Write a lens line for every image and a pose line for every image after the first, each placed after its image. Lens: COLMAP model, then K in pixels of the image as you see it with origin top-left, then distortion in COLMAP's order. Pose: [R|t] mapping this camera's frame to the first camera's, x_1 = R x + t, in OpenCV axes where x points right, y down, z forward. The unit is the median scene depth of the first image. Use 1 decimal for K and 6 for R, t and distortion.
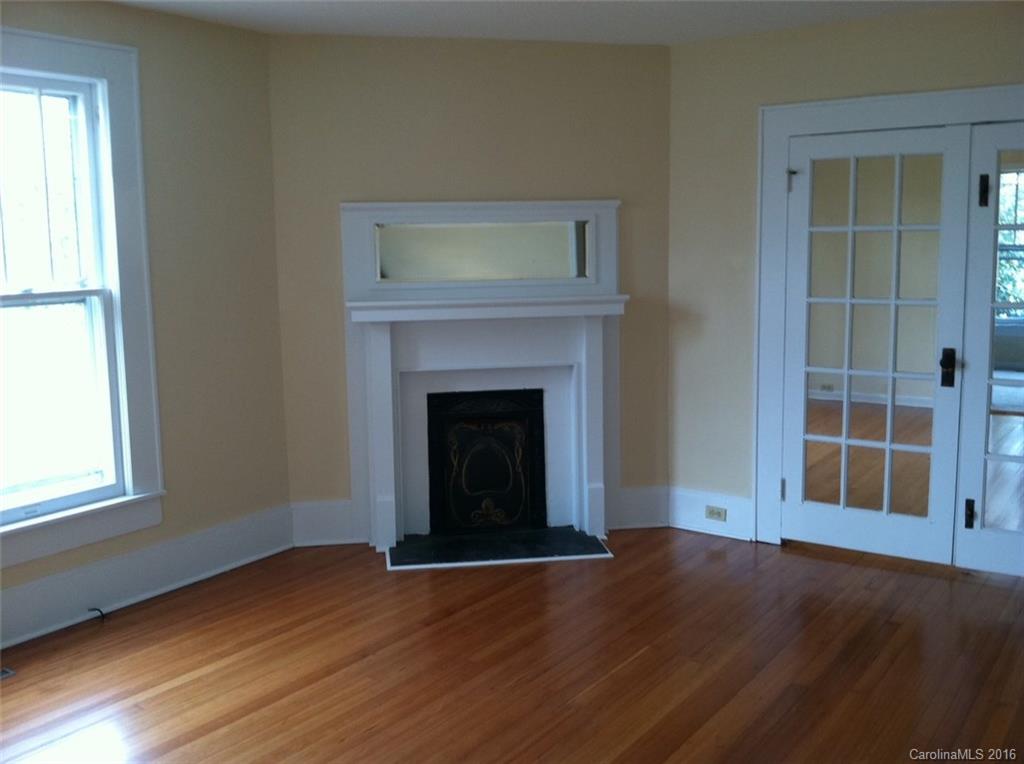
lens RADIAL K [[1015.5, 0, 512.0], [0, 1015.5, 382.0], [0, 0, 1]] dist [0.157887, -0.404448]
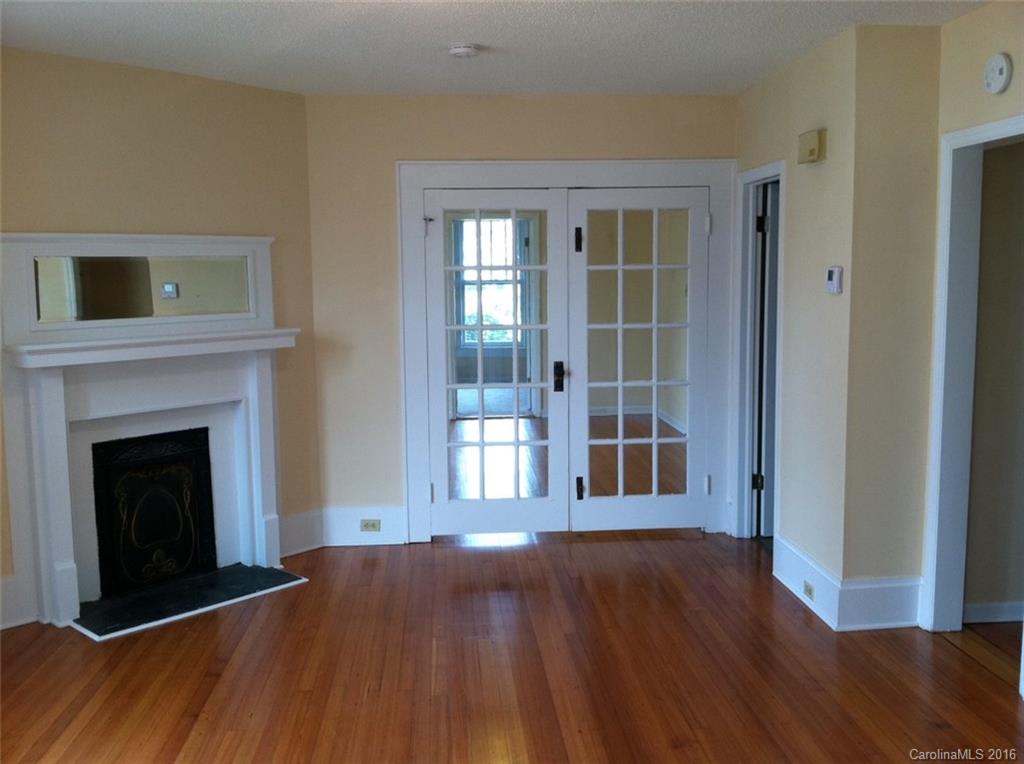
lens RADIAL K [[1015.5, 0, 512.0], [0, 1015.5, 382.0], [0, 0, 1]] dist [0.157887, -0.404448]
pose [[0.768736, -0.065273, 0.636226, -0.375901], [0.090067, 0.995914, -0.006651, -0.003549], [-0.633192, 0.062416, 0.771474, 0.053386]]
